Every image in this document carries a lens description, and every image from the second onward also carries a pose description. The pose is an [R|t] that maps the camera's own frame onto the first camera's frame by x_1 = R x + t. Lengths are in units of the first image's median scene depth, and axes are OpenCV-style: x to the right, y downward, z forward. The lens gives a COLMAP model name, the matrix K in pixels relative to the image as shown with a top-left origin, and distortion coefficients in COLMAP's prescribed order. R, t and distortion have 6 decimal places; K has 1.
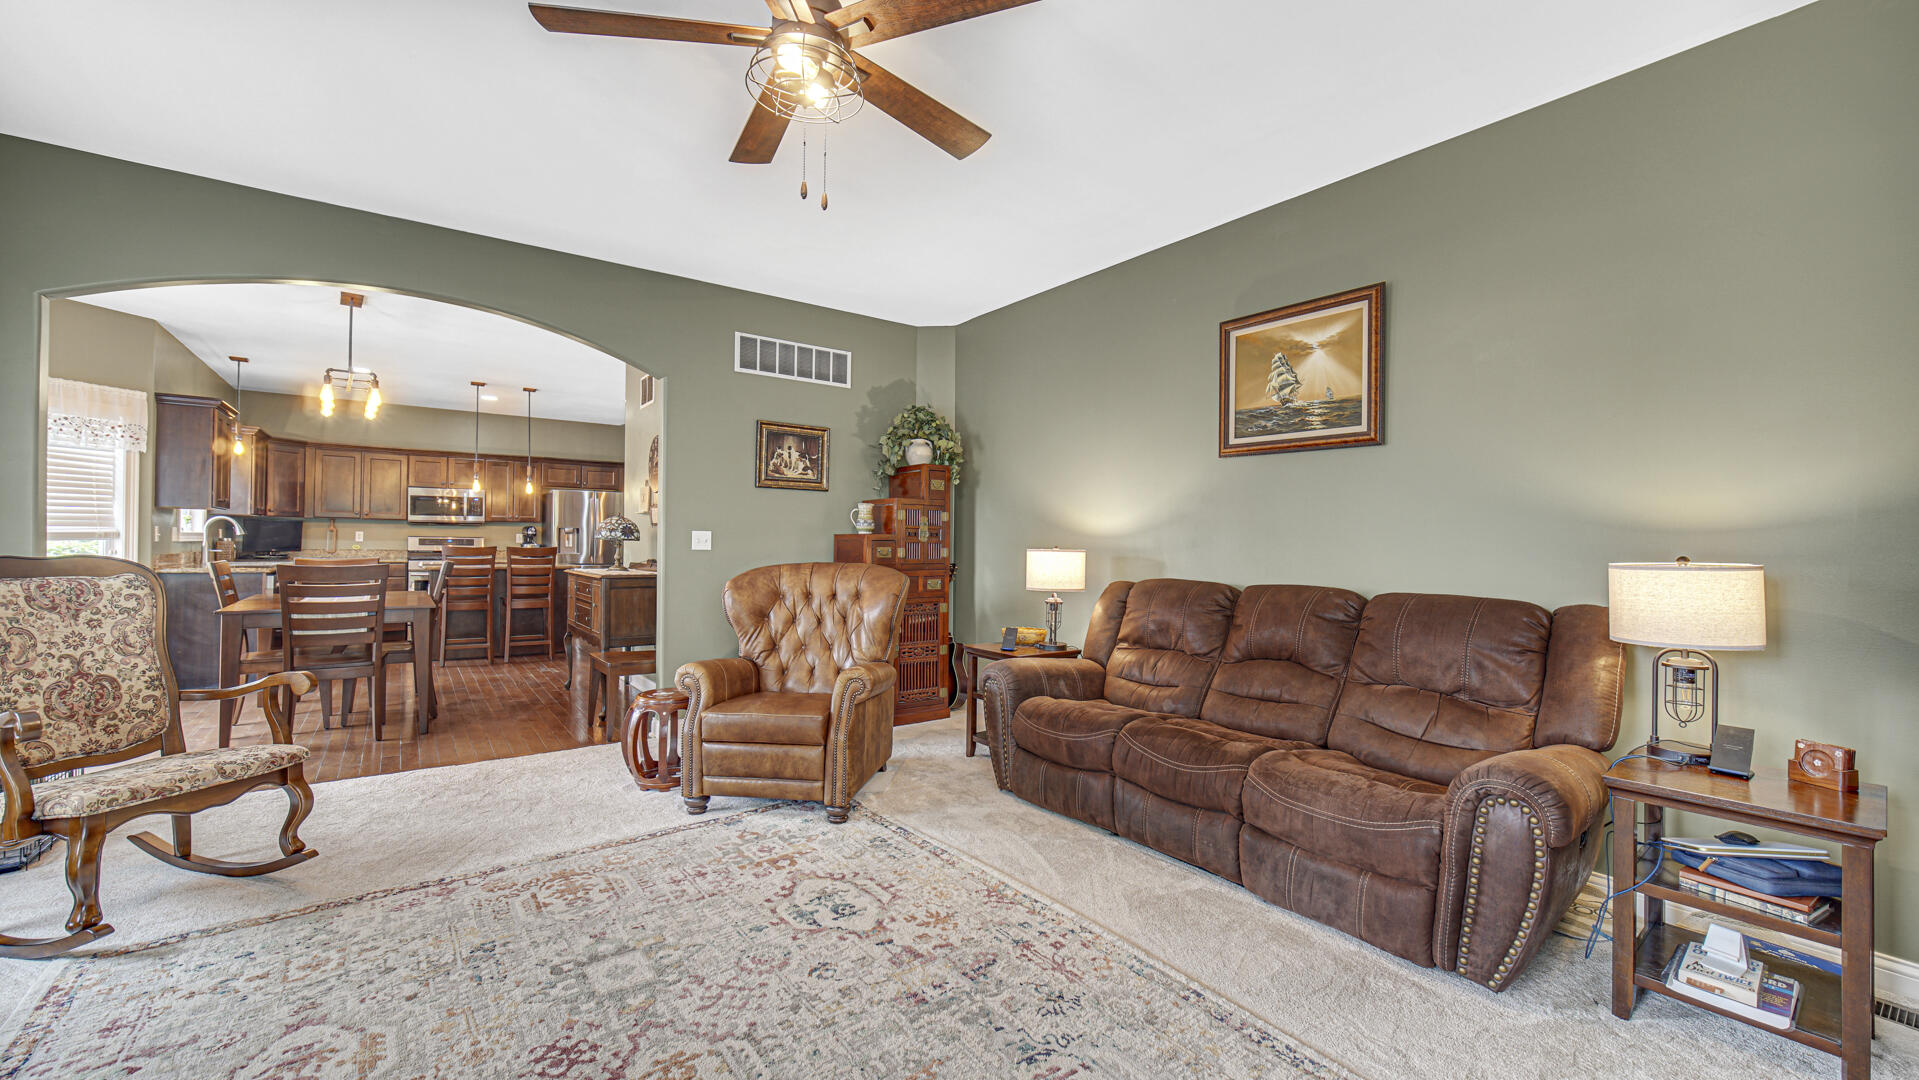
lens RADIAL K [[761.8, 0, 966.1], [0, 761.8, 534.7], [0, 0, 1]] dist [-0.006479, 0.000216]
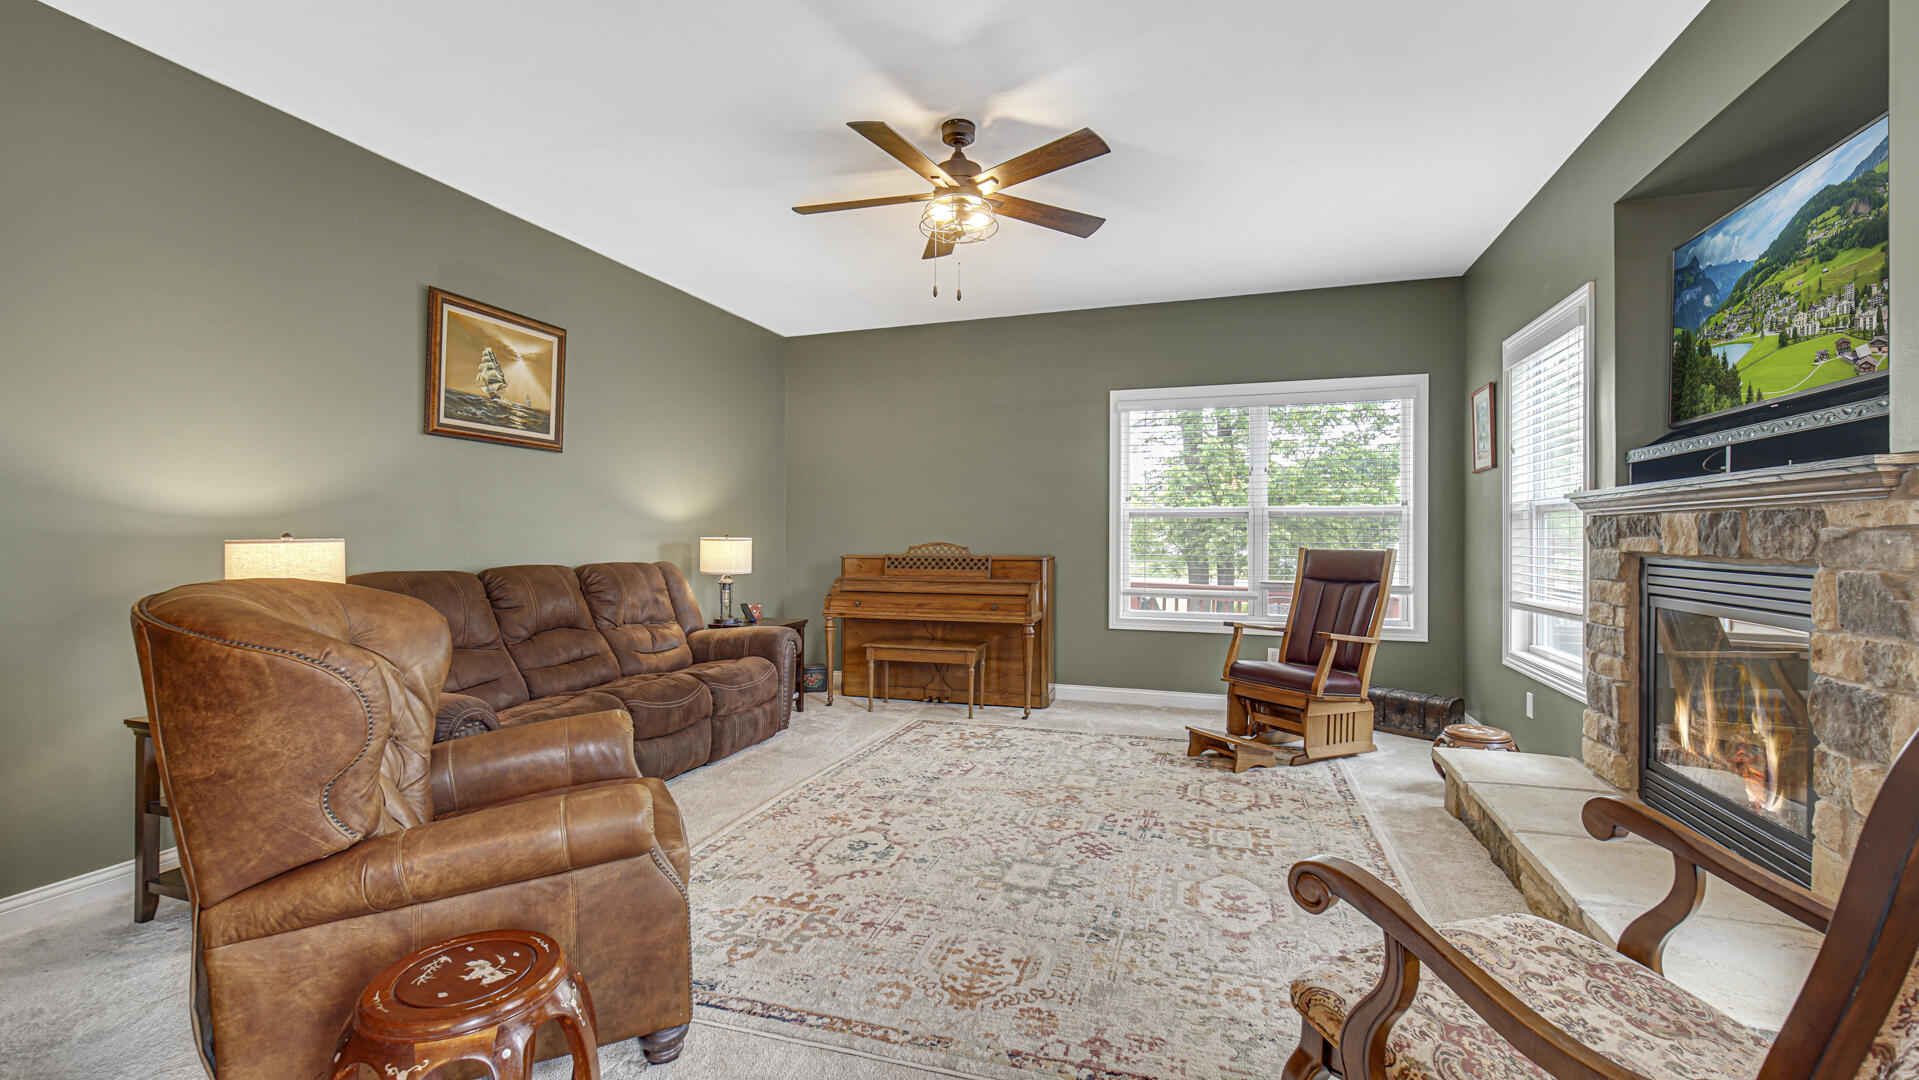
lens RADIAL K [[778.0, 0, 956.8], [0, 778.0, 526.3], [0, 0, 1]] dist [-0.000594, -0.001189]
pose [[-0.562750, -0.003242, 0.826621, -0.990949], [-0.017815, 0.999808, -0.008207, 0.006363], [-0.826435, -0.019345, -0.562699, 1.251638]]
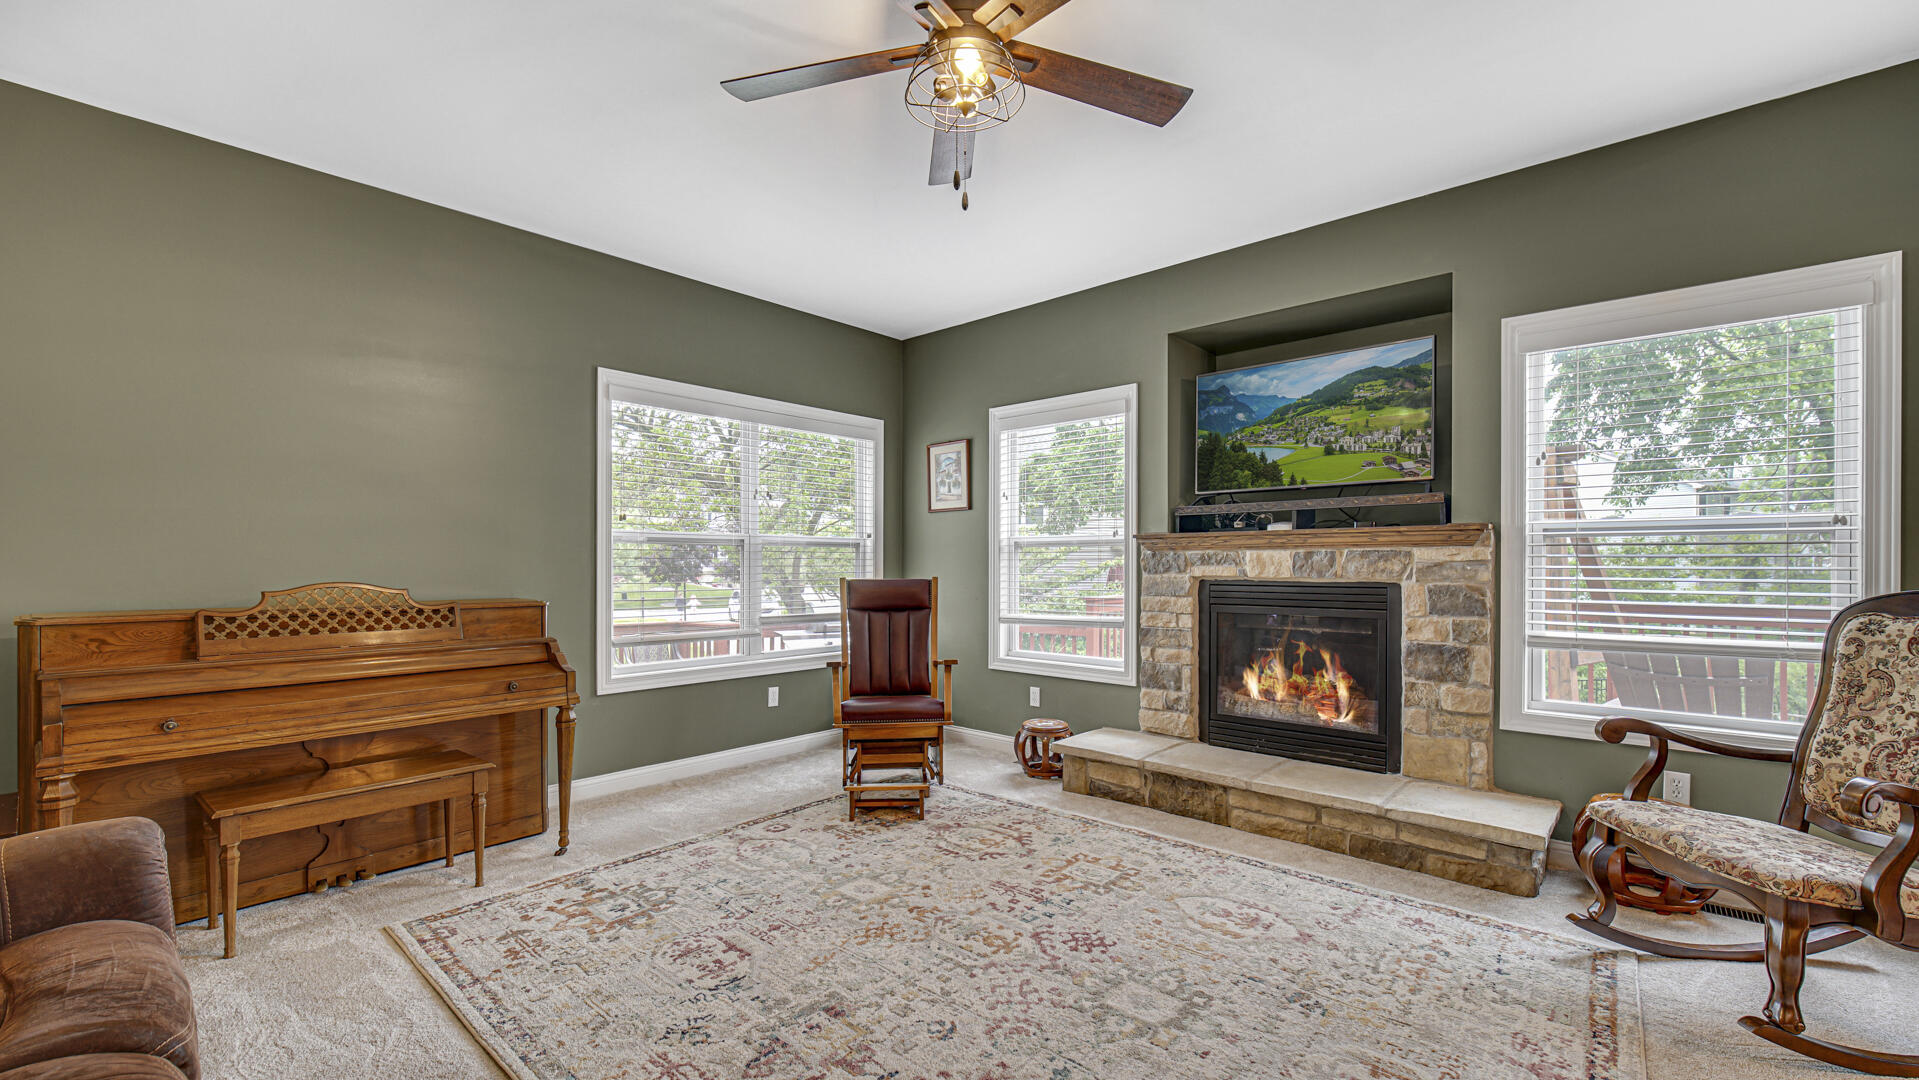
lens RADIAL K [[778.0, 0, 946.1], [0, 778.0, 565.2], [0, 0, 1]] dist [-0.000594, -0.001189]
pose [[-0.983773, -0.010080, -0.179137, -0.012536], [-0.008277, 0.999907, -0.010807, 0.014643], [0.179229, -0.009149, -0.983765, 1.330524]]
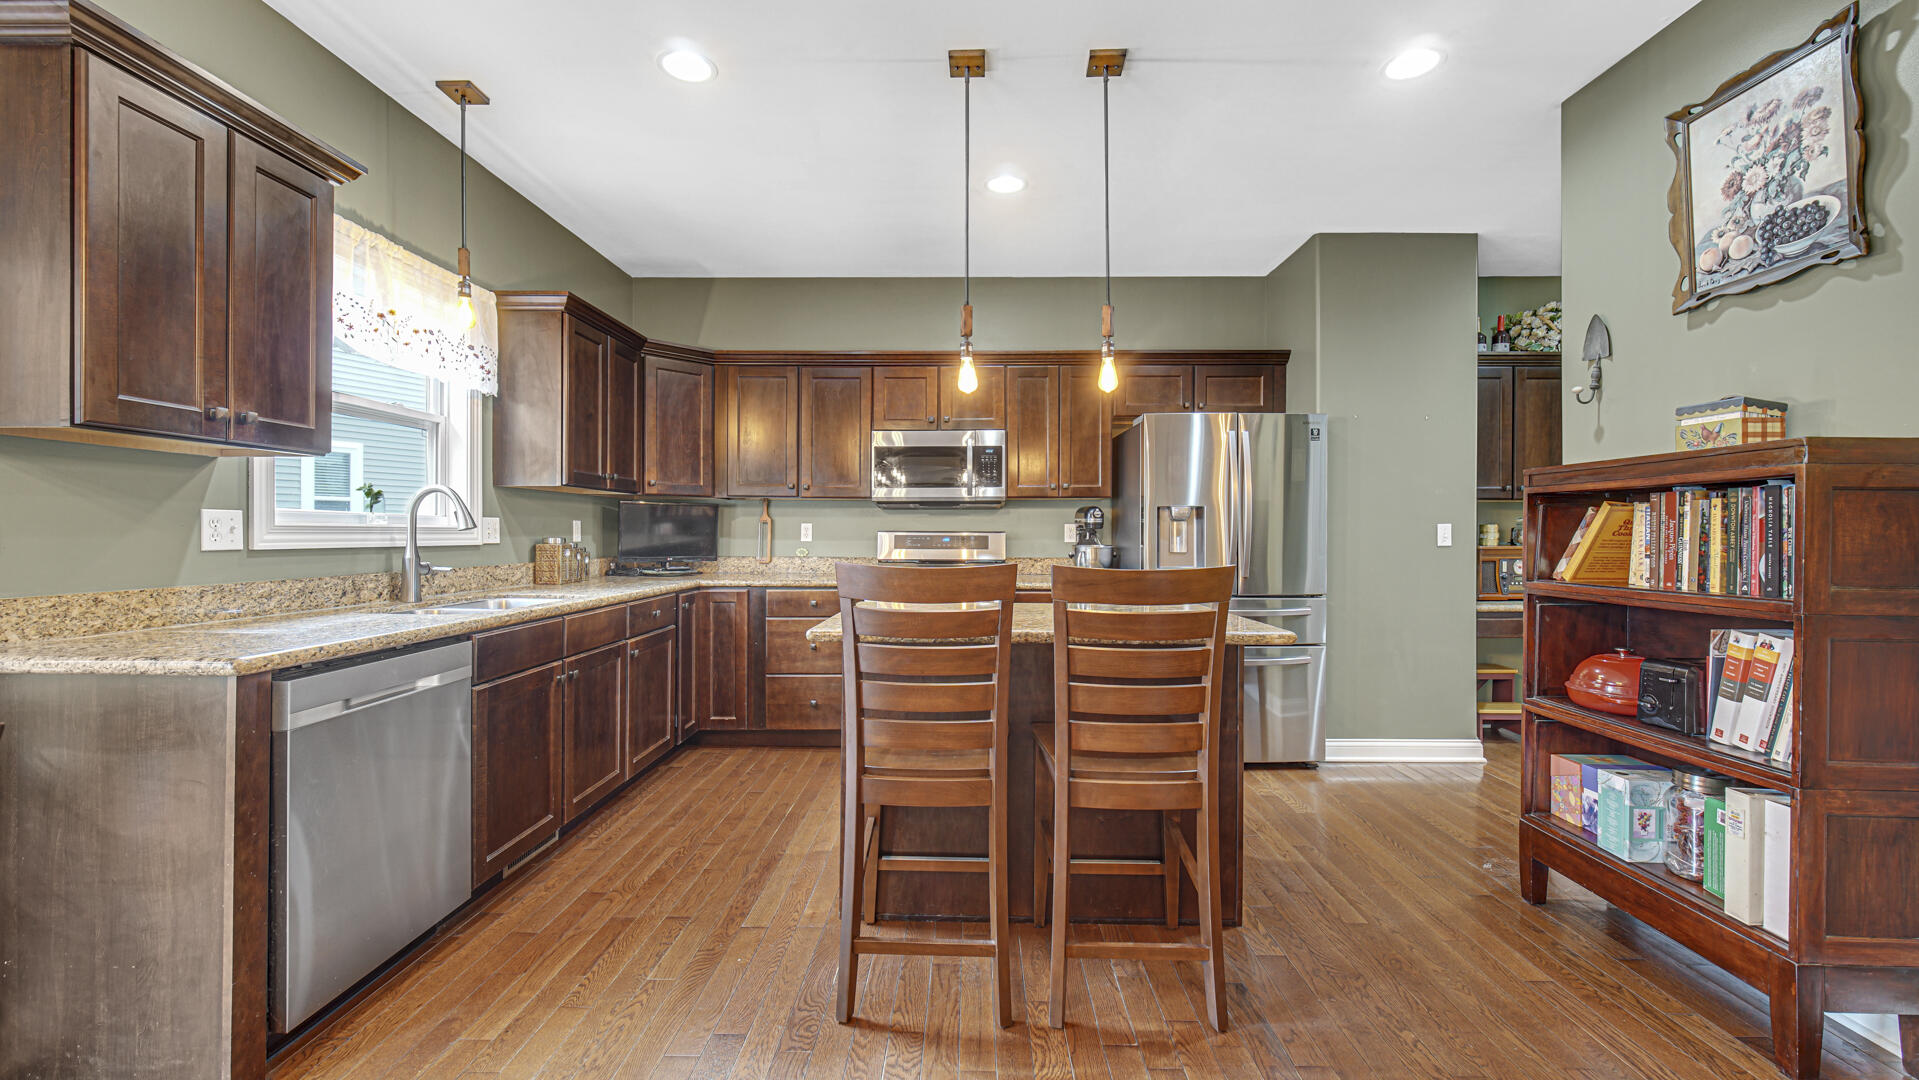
lens RADIAL K [[761.8, 0, 954.0], [0, 761.8, 534.0], [0, 0, 1]] dist [-0.006479, 0.000216]
pose [[0.787983, -0.006571, -0.615663, -1.125987], [0.011228, 0.999930, 0.003698, 0.007272], [0.615595, -0.009827, 0.788001, 1.856626]]
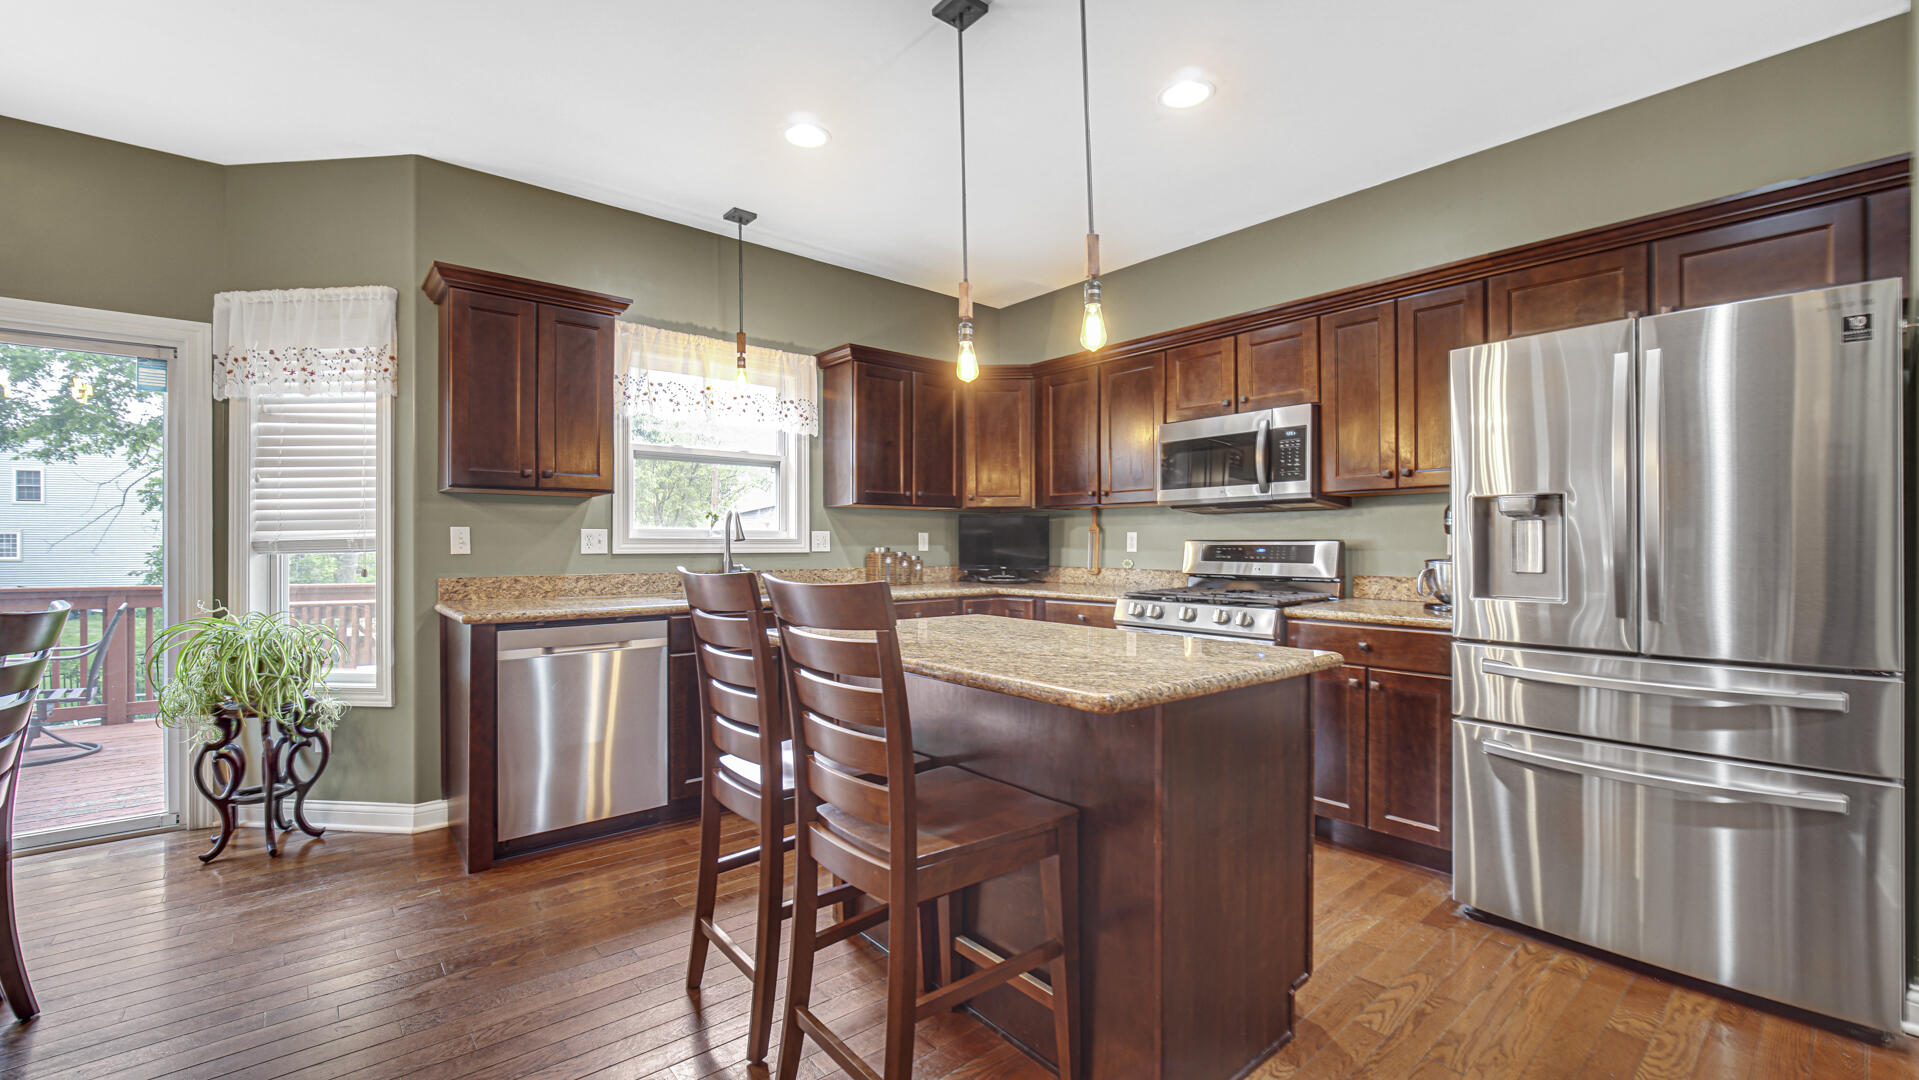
lens RADIAL K [[778.0, 0, 955.2], [0, 778.0, 547.0], [0, 0, 1]] dist [-0.000594, -0.001189]
pose [[0.060572, -0.004974, -0.998151, -0.879265], [0.011090, 0.999929, -0.004310, 0.018079], [0.998102, -0.010808, 0.060623, 2.464796]]
